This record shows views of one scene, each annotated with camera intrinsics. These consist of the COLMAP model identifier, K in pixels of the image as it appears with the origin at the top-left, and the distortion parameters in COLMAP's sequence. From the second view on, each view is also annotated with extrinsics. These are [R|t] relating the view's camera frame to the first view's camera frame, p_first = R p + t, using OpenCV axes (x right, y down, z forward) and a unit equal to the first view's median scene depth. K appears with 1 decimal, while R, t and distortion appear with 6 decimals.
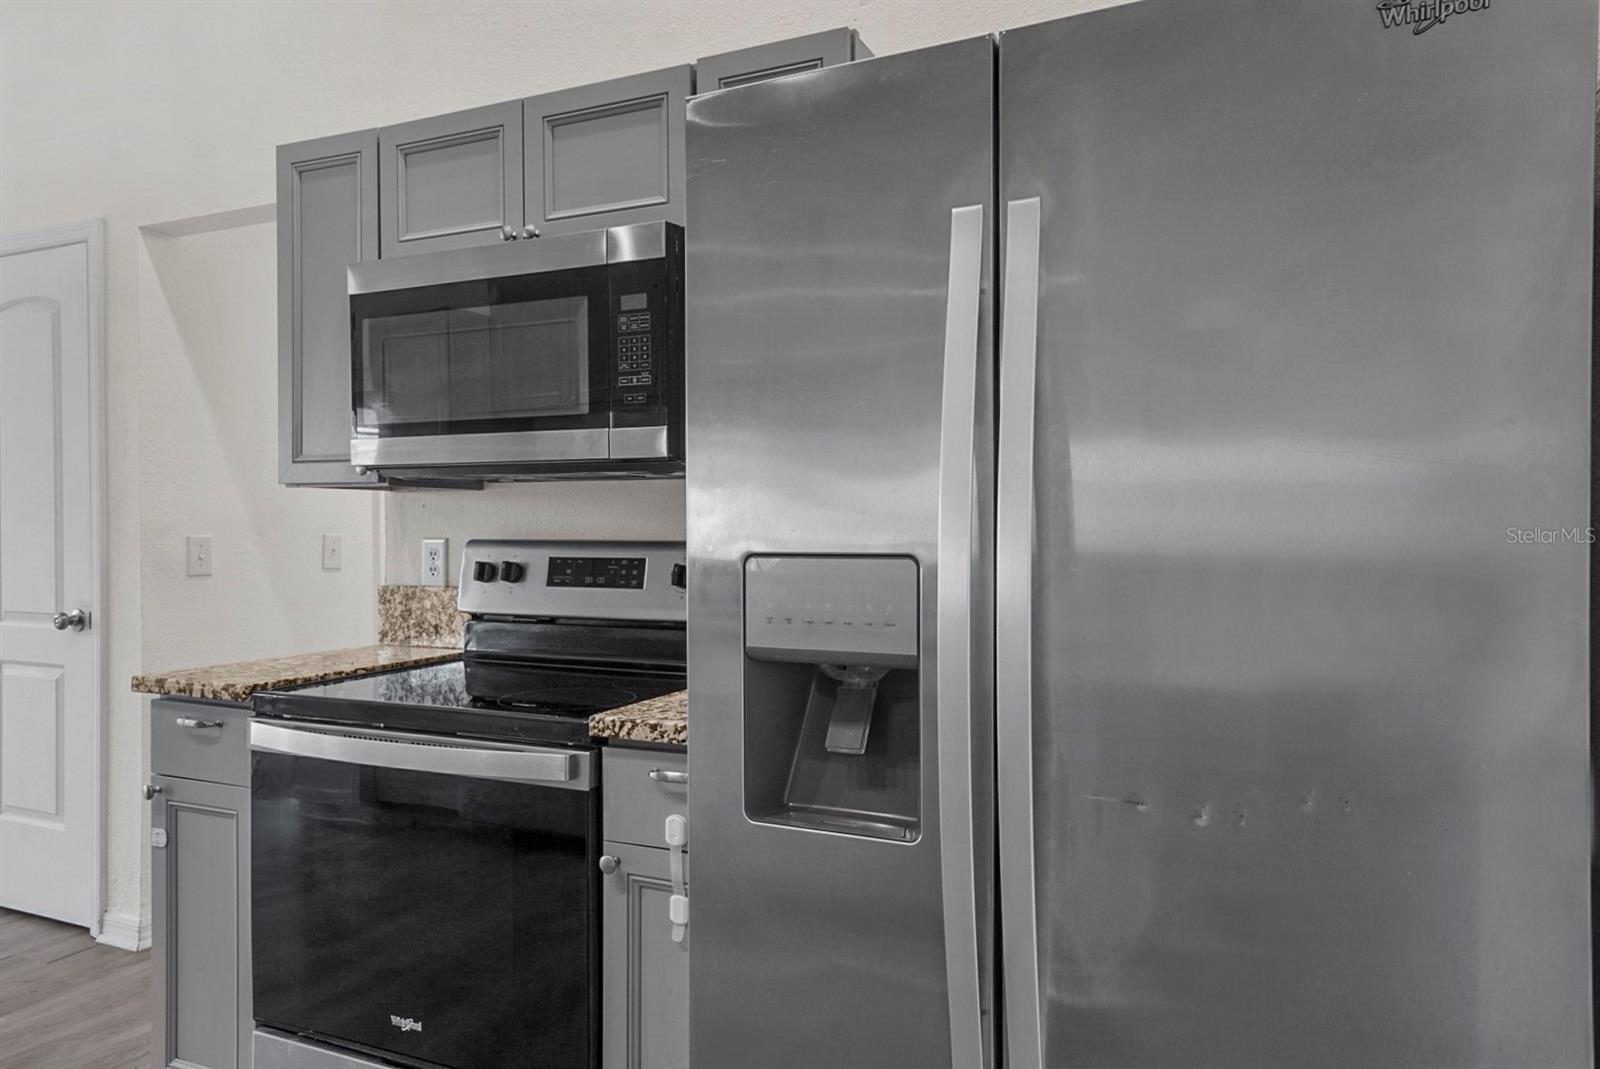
lens RADIAL K [[1061.3, 0, 800.0], [0, 1061.3, 534.5], [0, 0, 1]] dist [-0.002522, -0.001987]
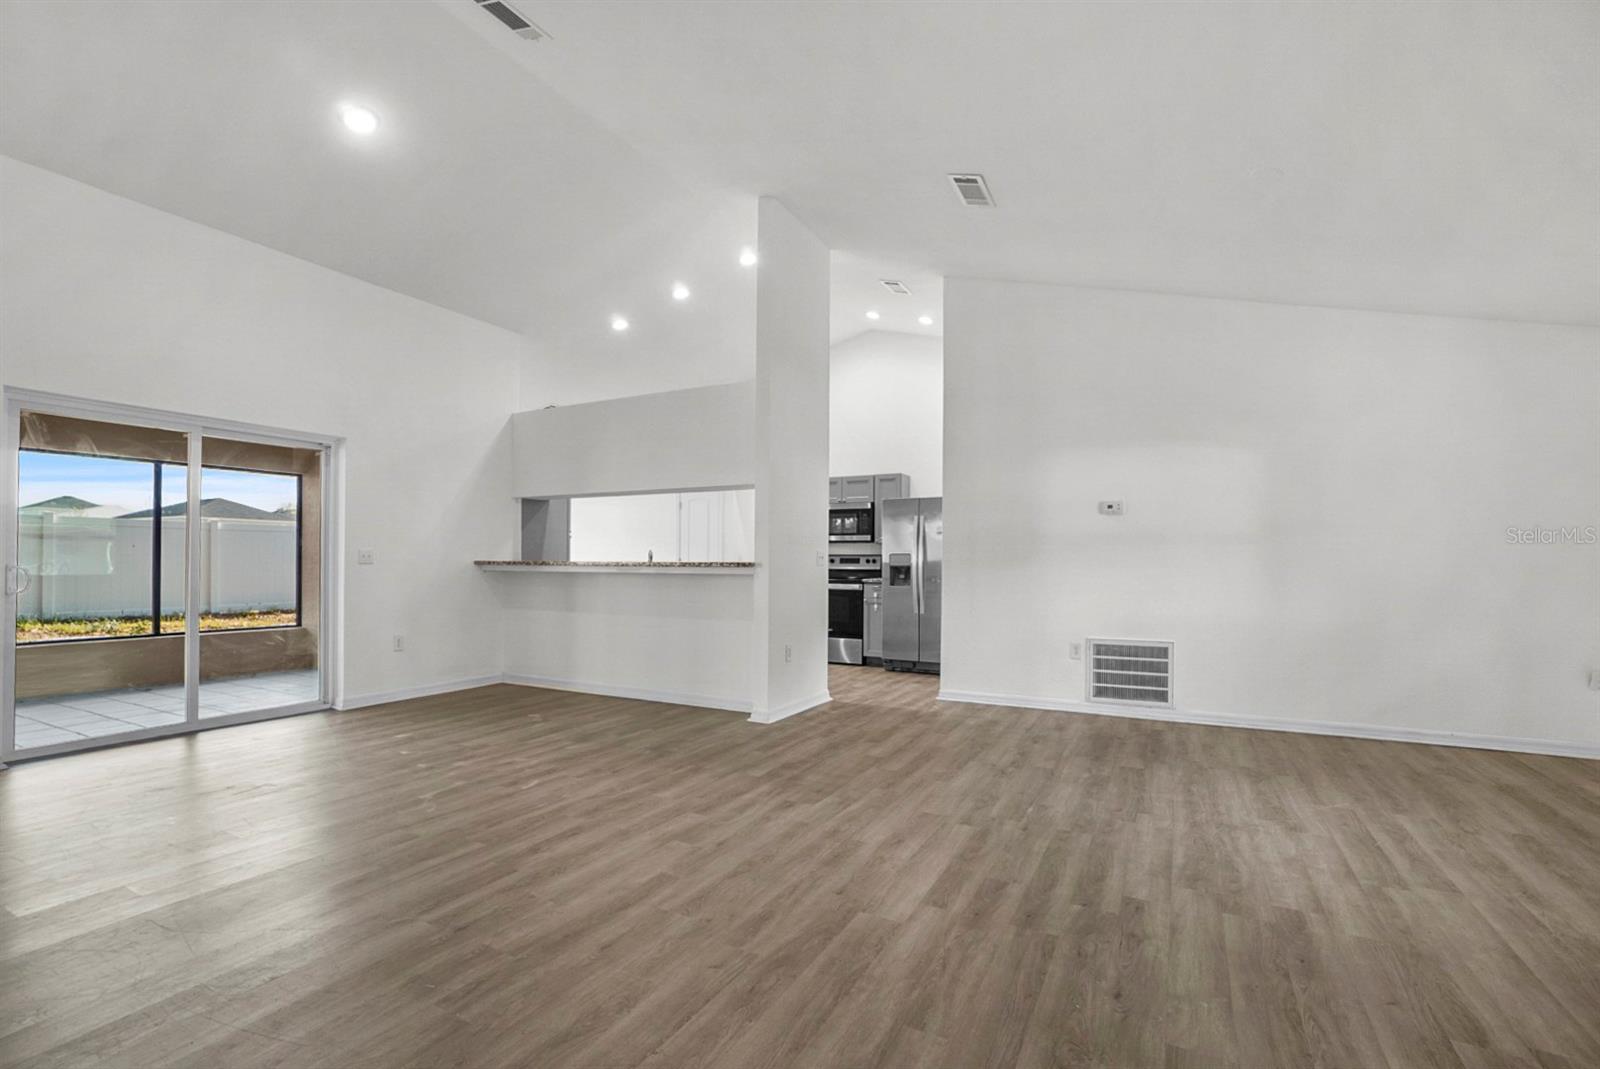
lens RADIAL K [[725.0, 0, 786.2], [0, 725.0, 572.8], [0, 0, 1]] dist [-0.068912, 0.025678]
pose [[0.997593, 0.005251, -0.069144, -0.250625], [-0.004498, 0.999929, 0.011046, 0.055949], [0.069197, -0.010708, 0.997546, -2.531452]]
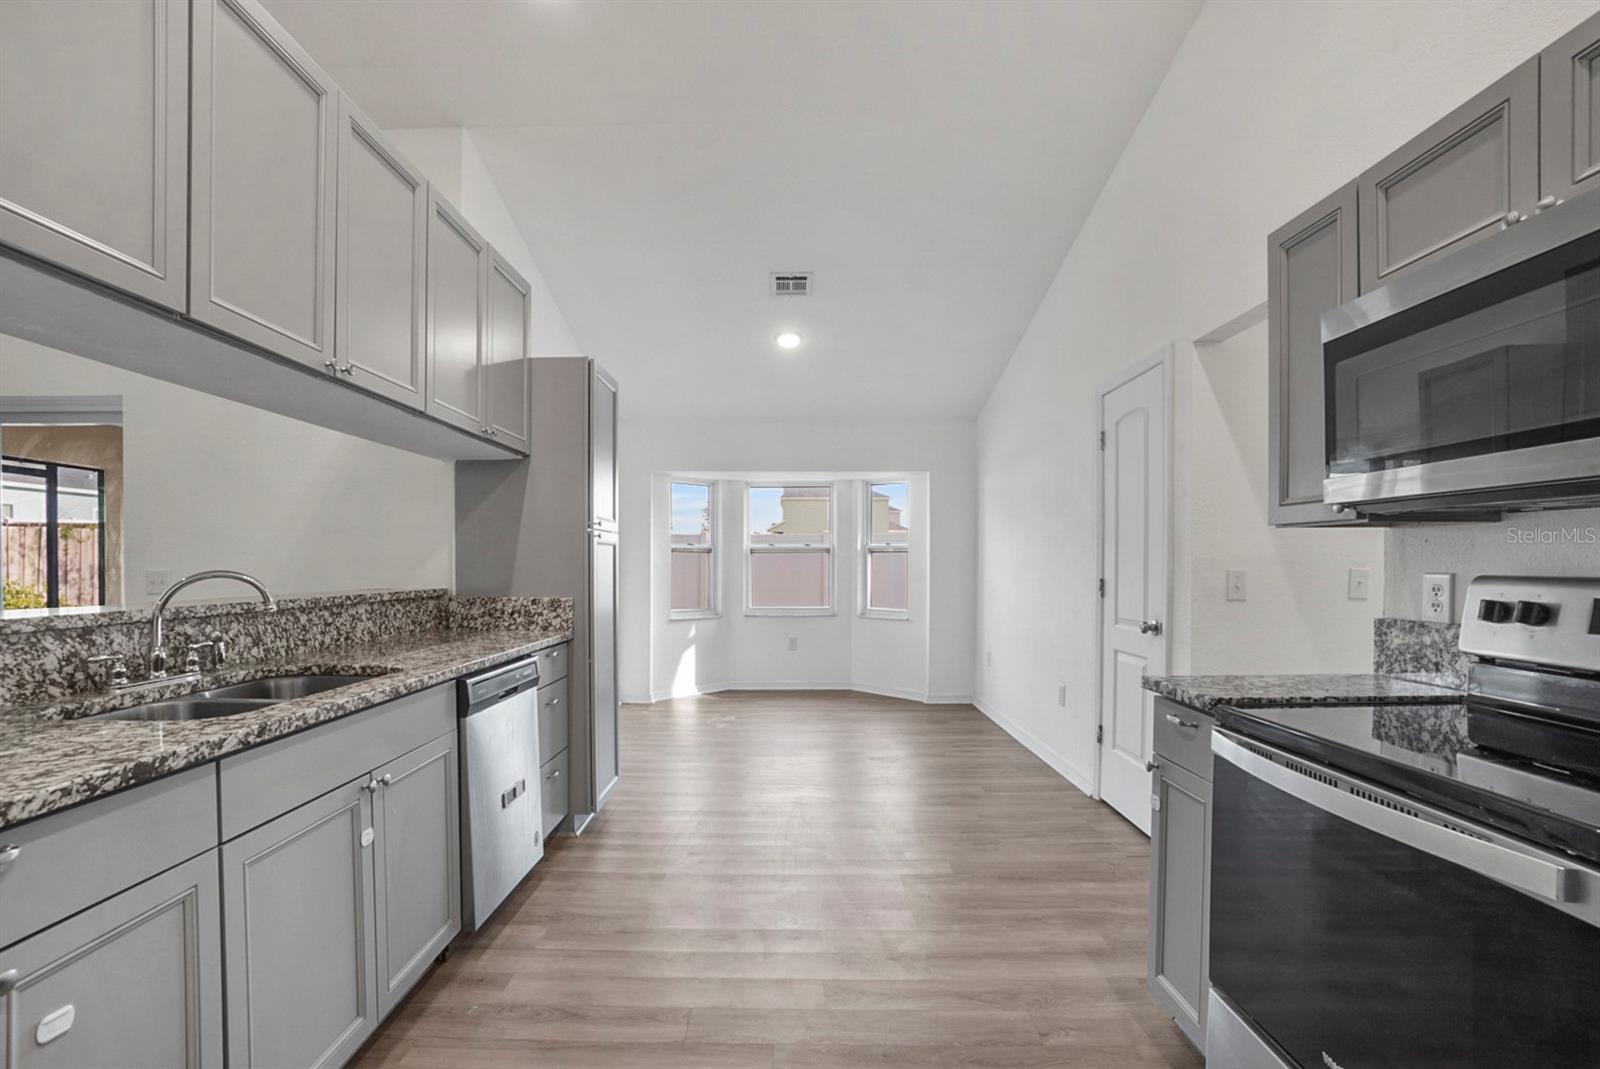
lens RADIAL K [[725.0, 0, 786.2], [0, 725.0, 572.8], [0, 0, 1]] dist [-0.068912, 0.025678]
pose [[0.398320, 0.010969, -0.917181, 0.005202], [-0.003990, 0.999940, 0.010226, -0.001494], [0.917238, -0.000414, 0.398339, 0.210157]]
